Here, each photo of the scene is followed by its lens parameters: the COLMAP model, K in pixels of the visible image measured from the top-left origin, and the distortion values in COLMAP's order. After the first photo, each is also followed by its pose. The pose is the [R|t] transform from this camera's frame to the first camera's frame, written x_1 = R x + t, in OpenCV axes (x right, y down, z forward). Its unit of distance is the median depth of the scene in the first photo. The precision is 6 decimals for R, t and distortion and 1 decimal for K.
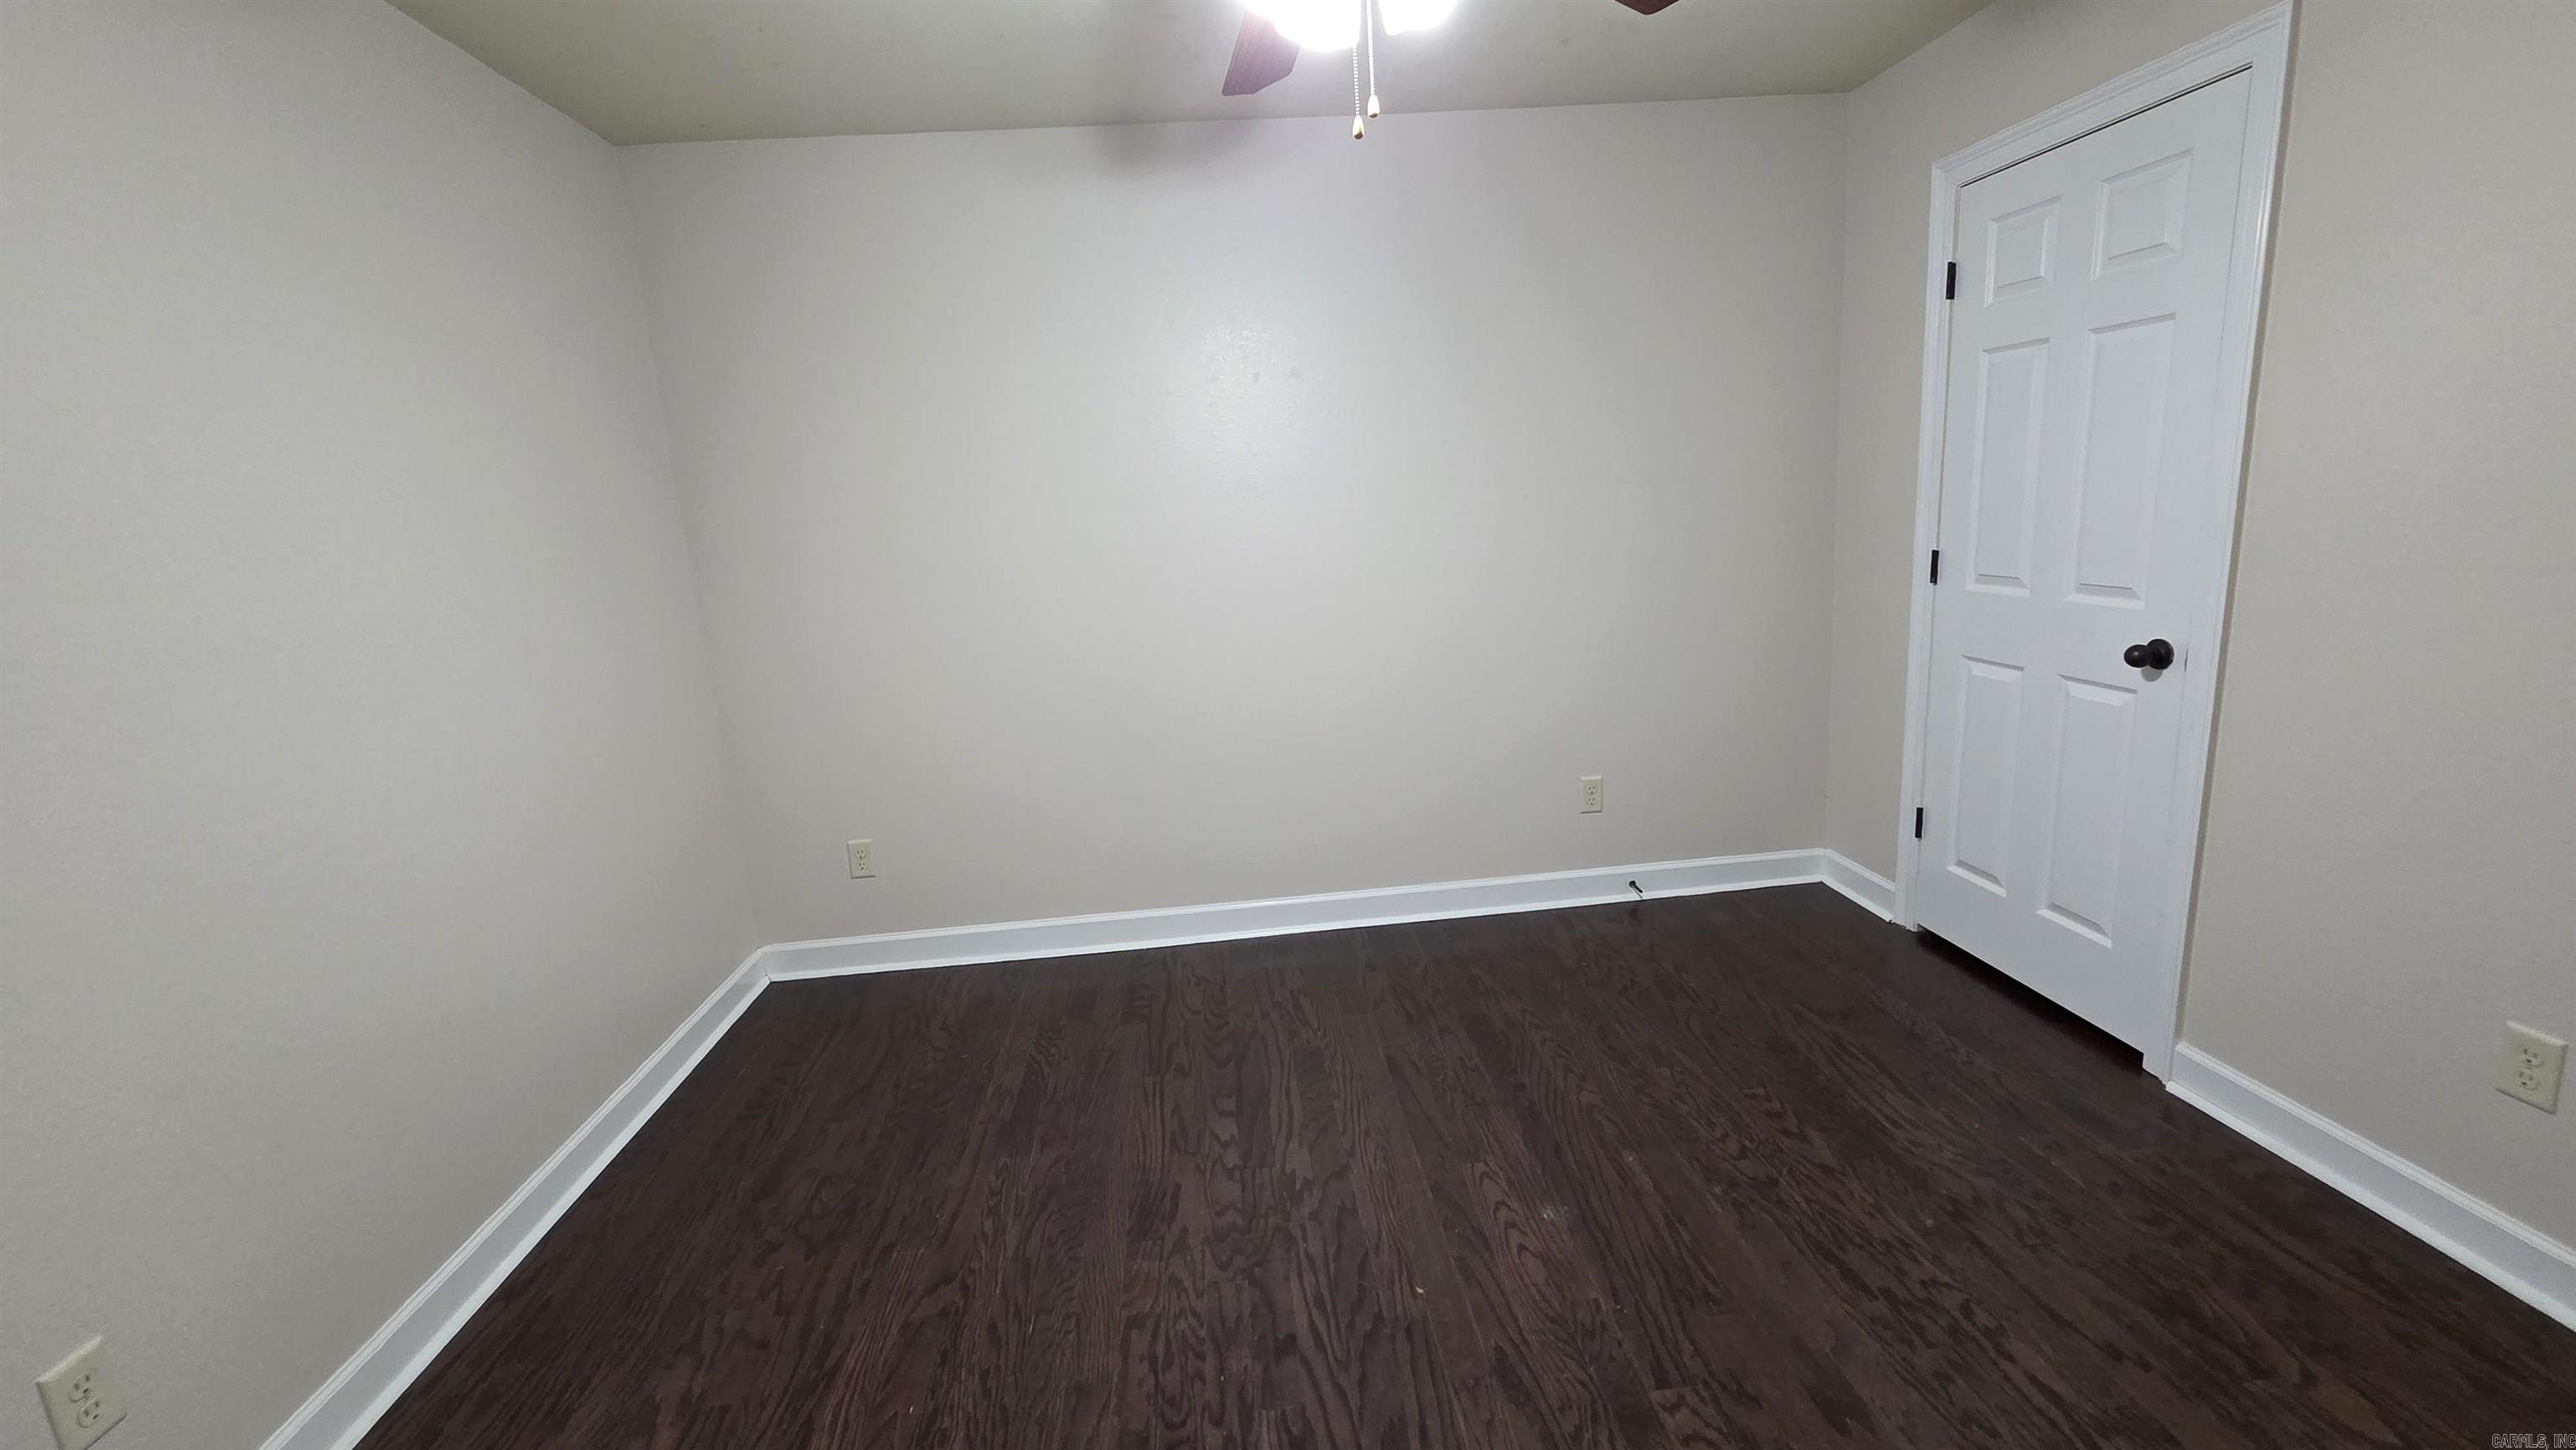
lens RADIAL K [[1049.4, 0, 1288.1], [0, 1049.4, 716.2], [0, 0, 1]] dist [0.001683, -0.000239]
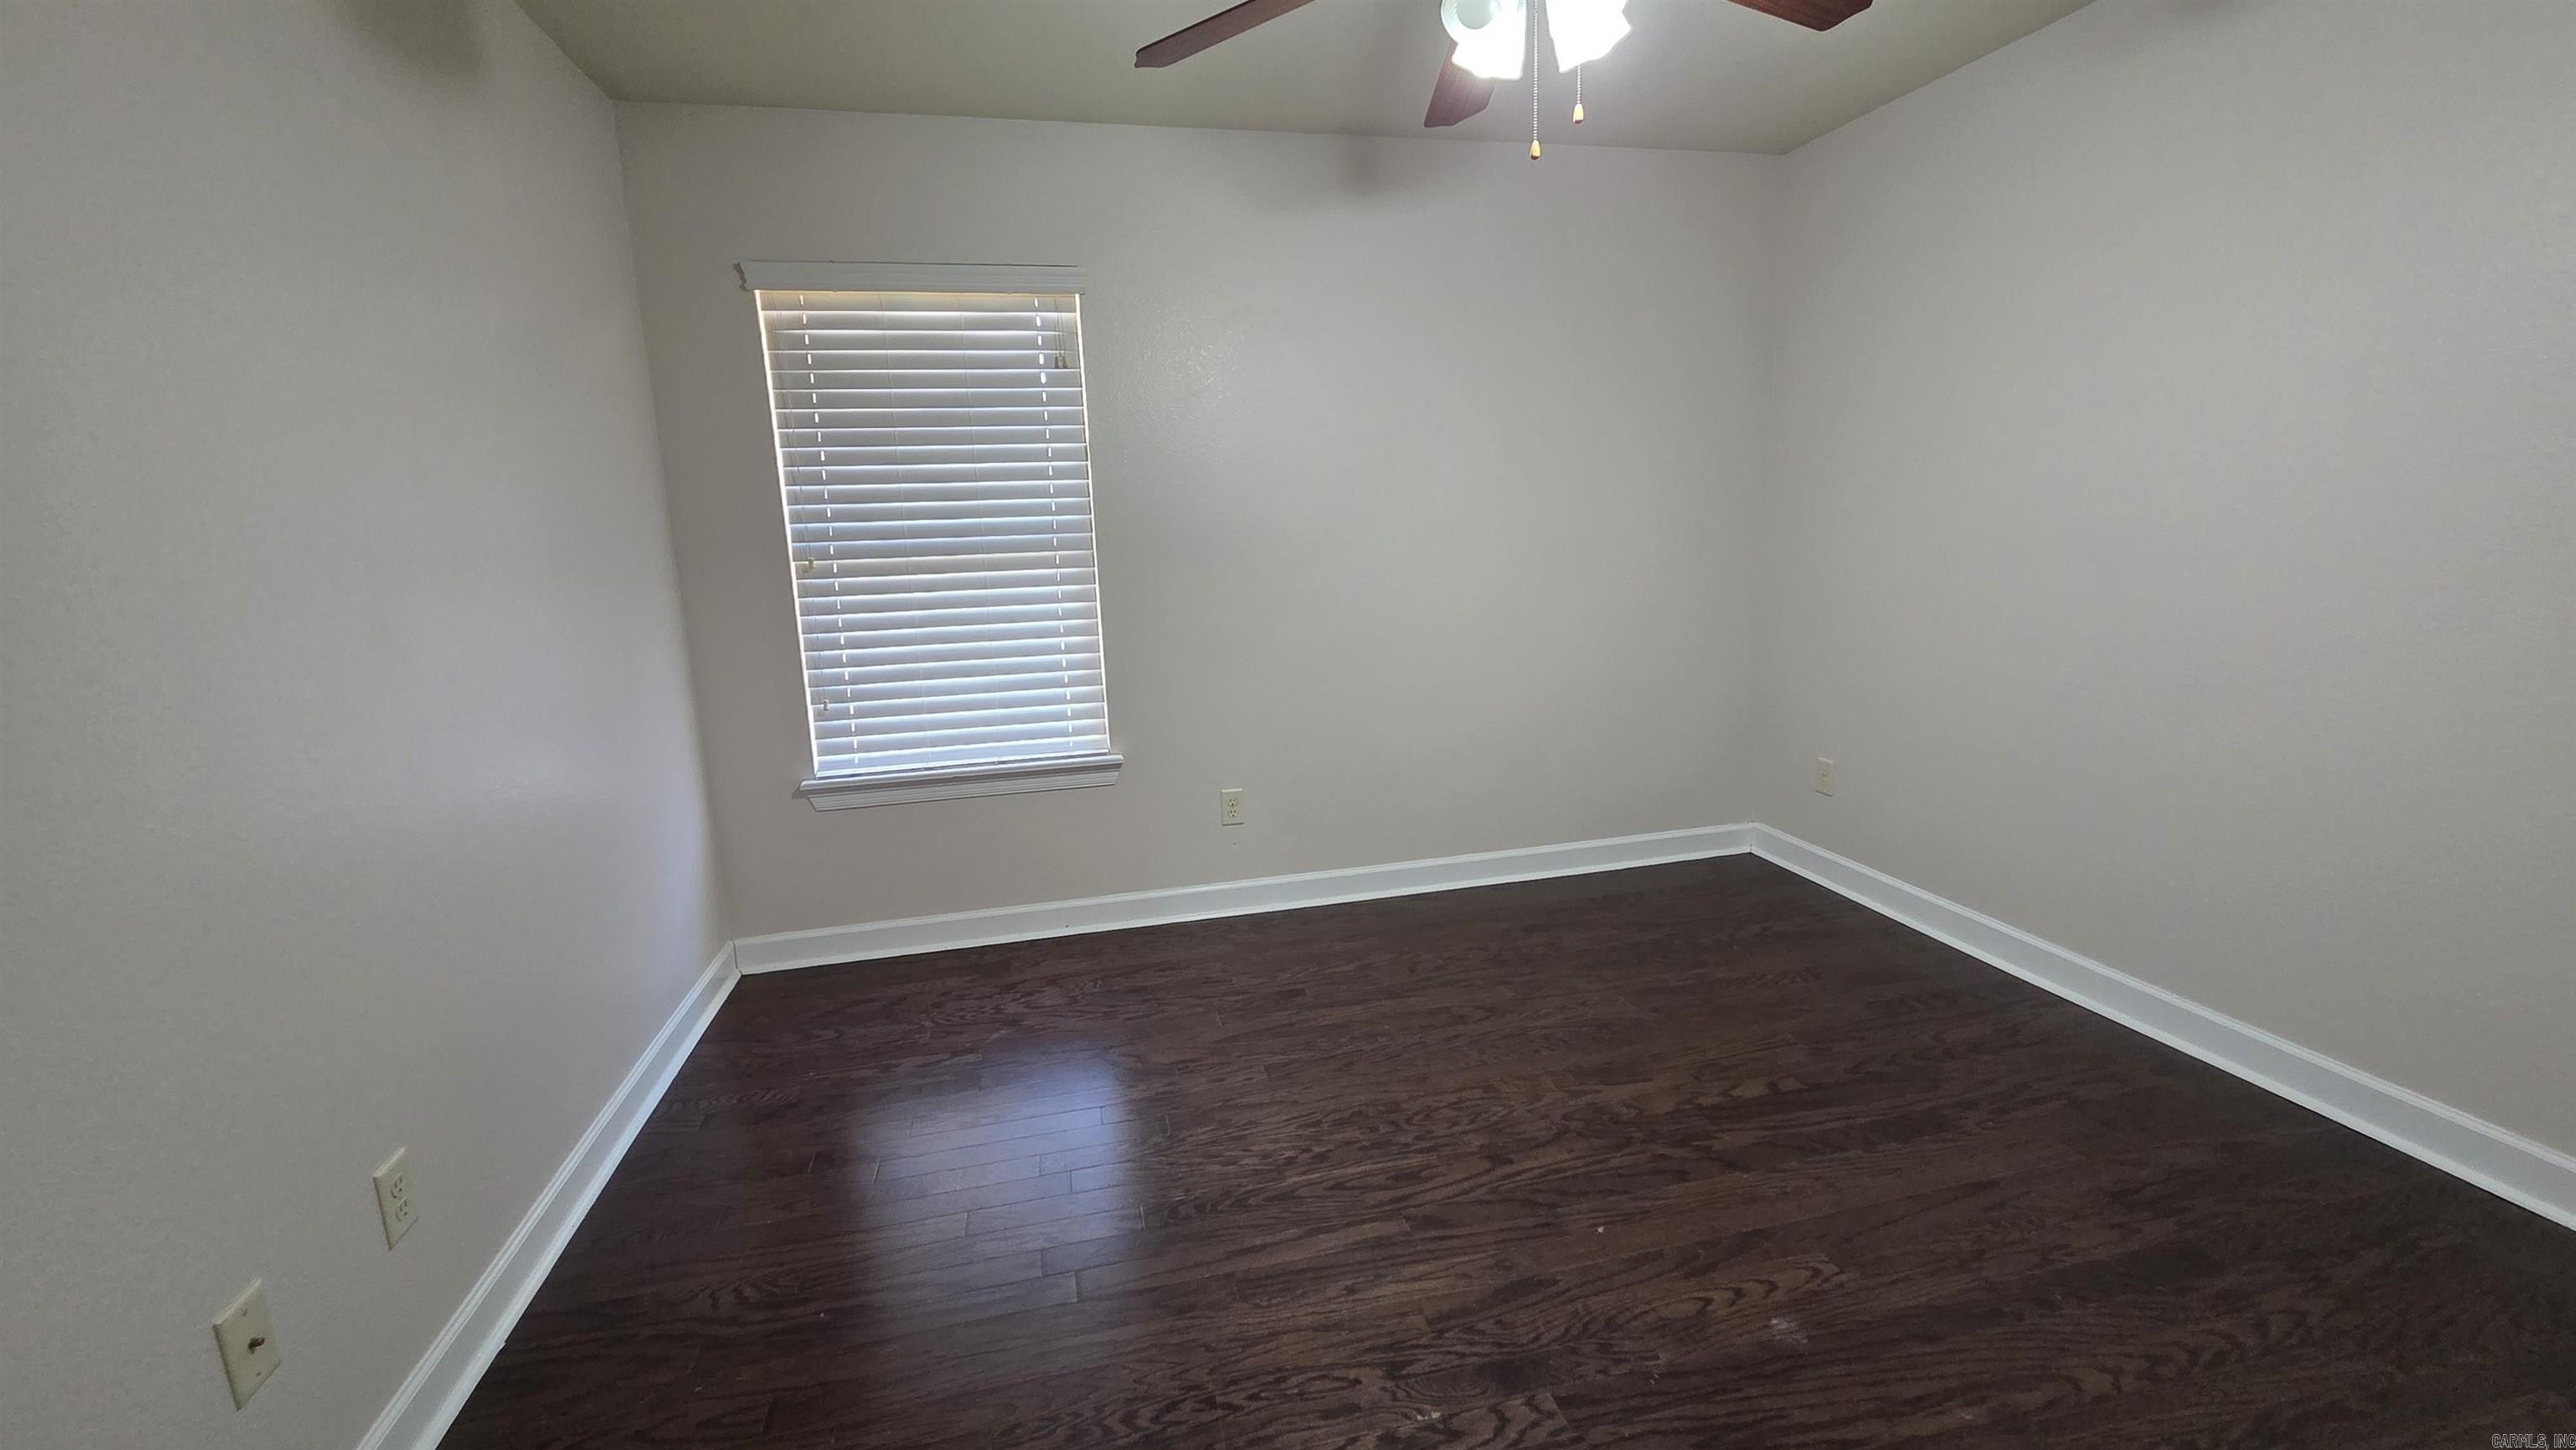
lens RADIAL K [[1049.4, 0, 1288.1], [0, 1049.4, 716.2], [0, 0, 1]] dist [0.001683, -0.000239]
pose [[0.155553, 0.244925, -0.956982, 0.817275], [-0.171431, 0.960768, 0.218028, -0.101427], [0.972839, 0.130141, 0.191438, 0.368802]]
